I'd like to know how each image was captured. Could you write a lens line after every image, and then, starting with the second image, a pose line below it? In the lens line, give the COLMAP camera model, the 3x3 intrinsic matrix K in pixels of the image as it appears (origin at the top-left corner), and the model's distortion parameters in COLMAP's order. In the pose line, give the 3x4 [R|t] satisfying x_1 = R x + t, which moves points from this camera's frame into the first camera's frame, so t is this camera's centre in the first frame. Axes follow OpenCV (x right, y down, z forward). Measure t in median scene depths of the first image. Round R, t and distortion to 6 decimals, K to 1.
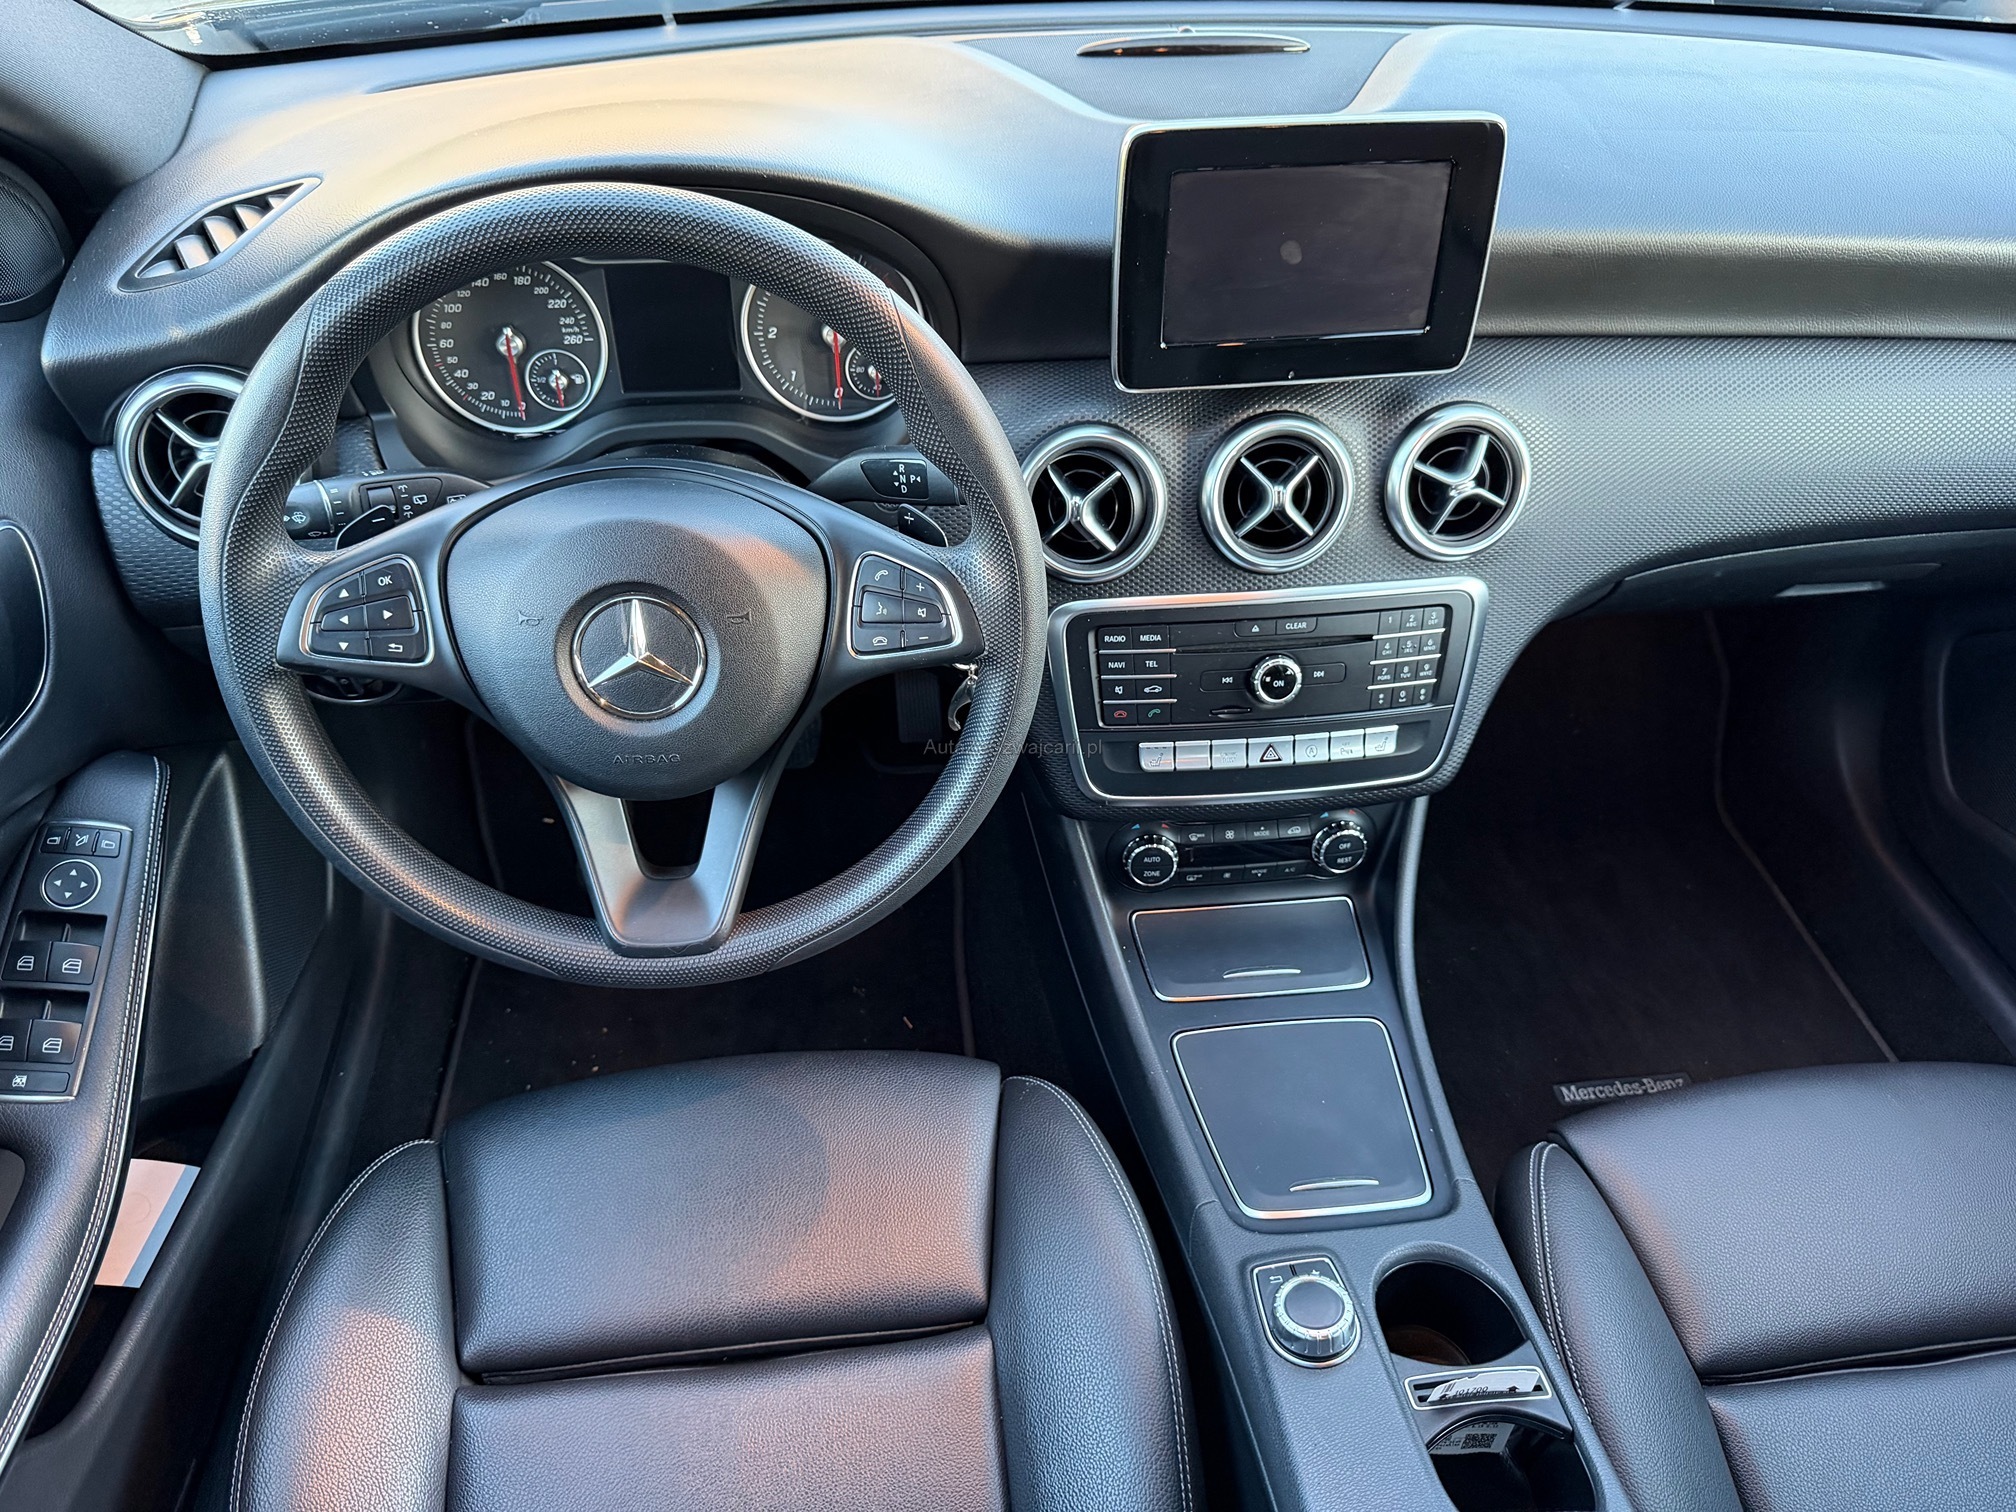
lens RADIAL K [[1448.5, 0, 1002.2], [0, 1448.5, 760.9], [0, 0, 1]] dist [0.038654, -0.053086]
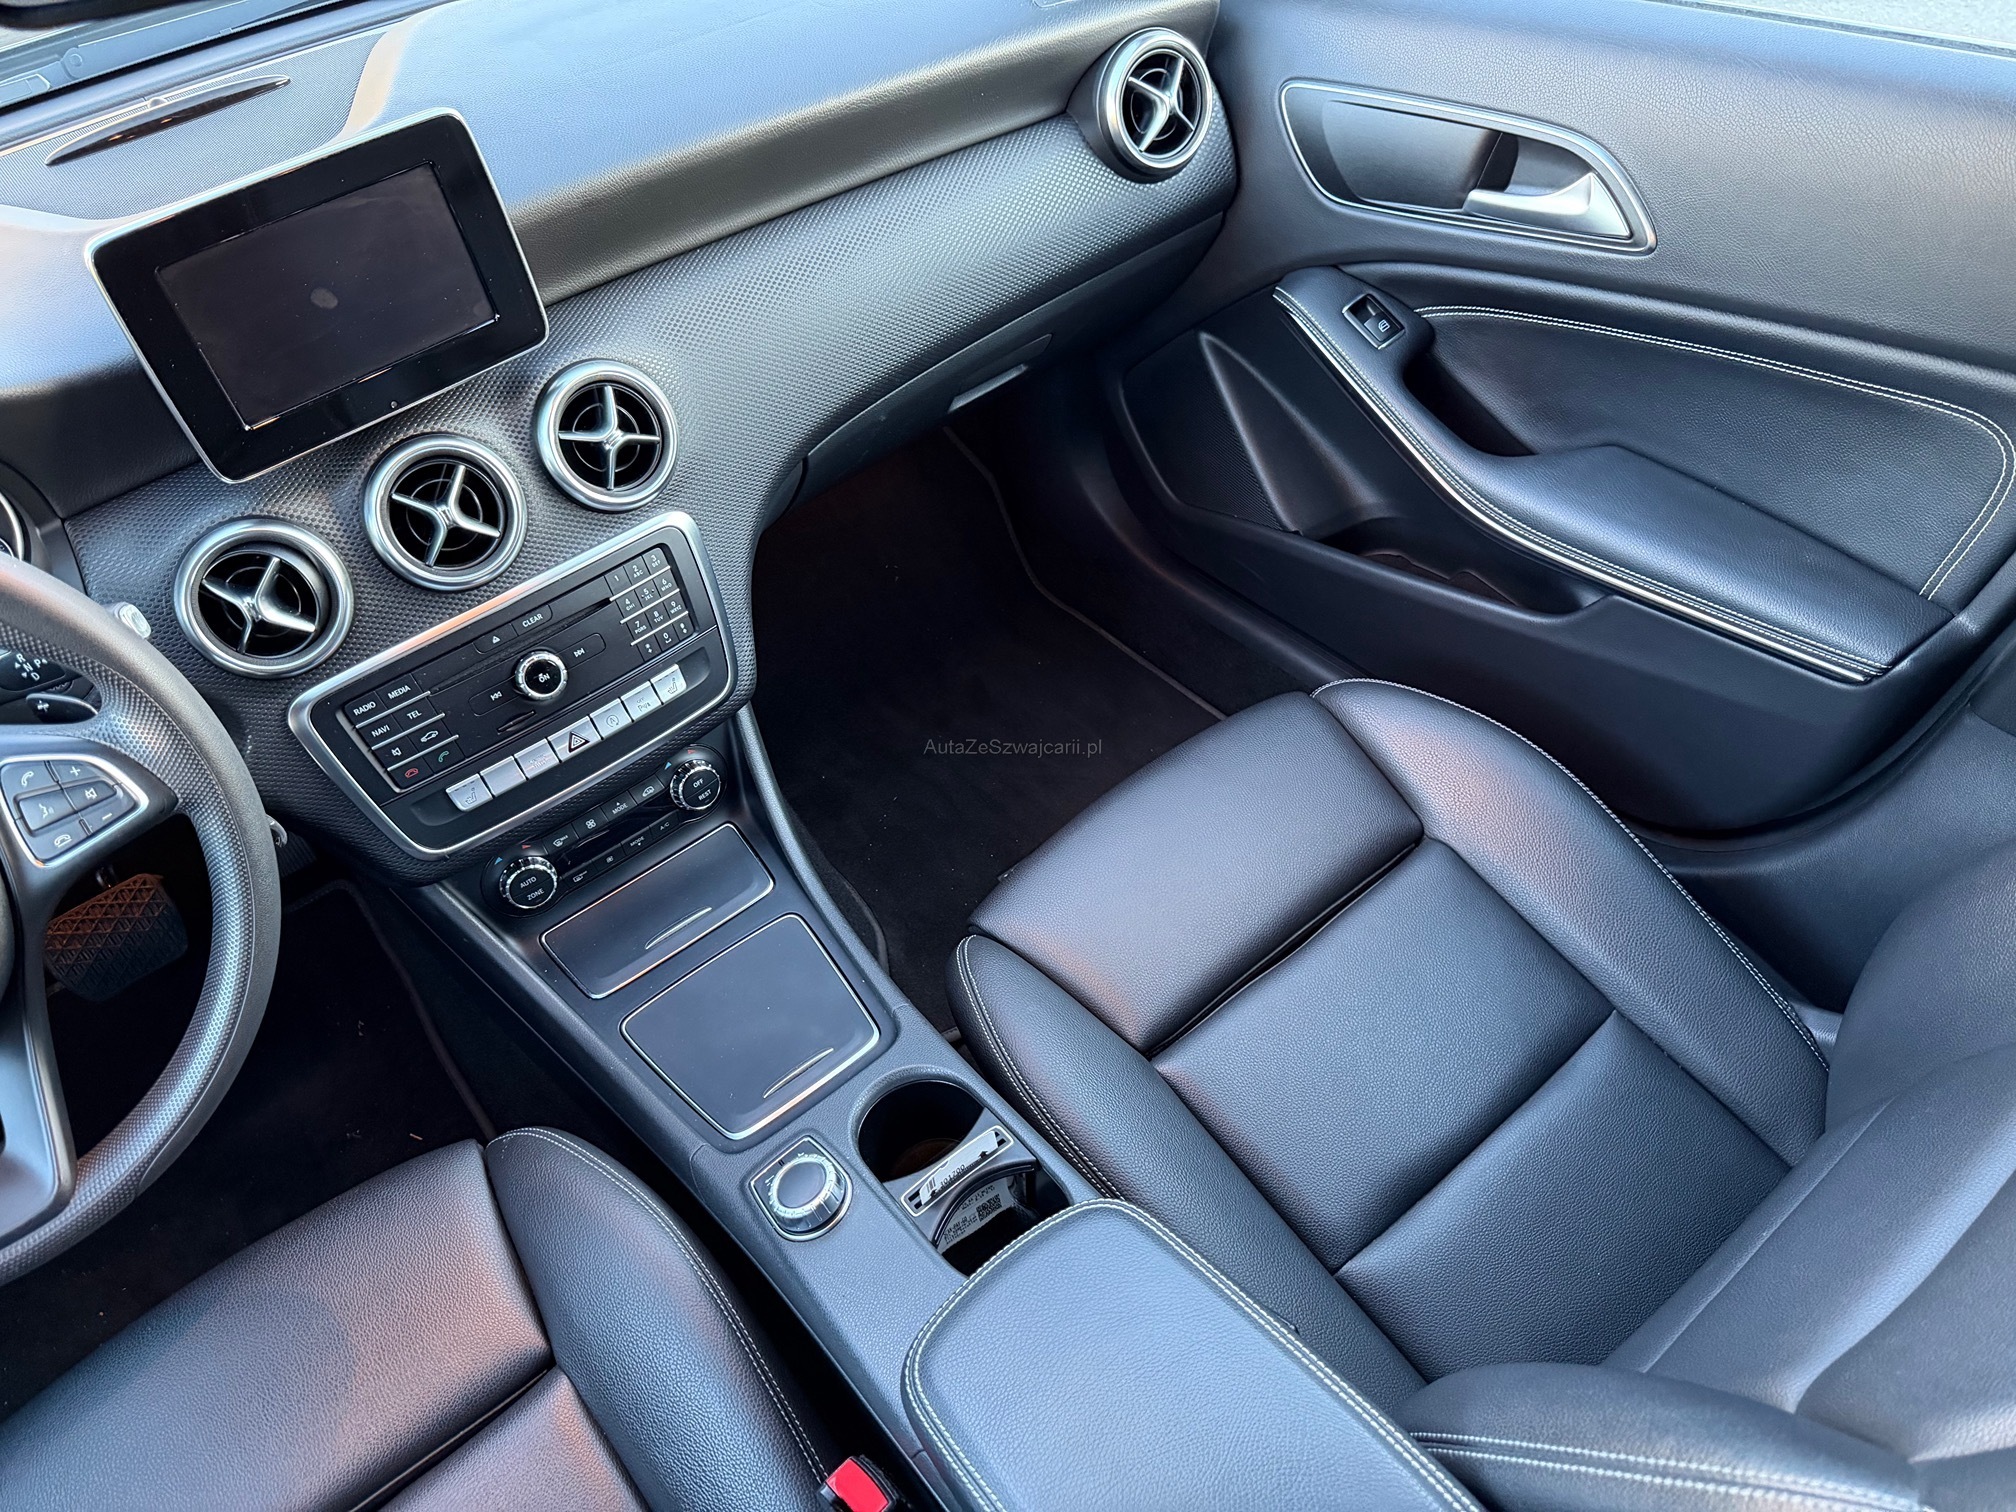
lens RADIAL K [[1448.5, 0, 1015.5], [0, 1448.5, 765.9], [0, 0, 1]] dist [0.038654, -0.053086]
pose [[0.842055, -0.449793, 0.297706, 0.140366], [0.434567, 0.892671, 0.119541, 0.025017], [-0.319523, 0.028714, 0.947144, -0.086768]]
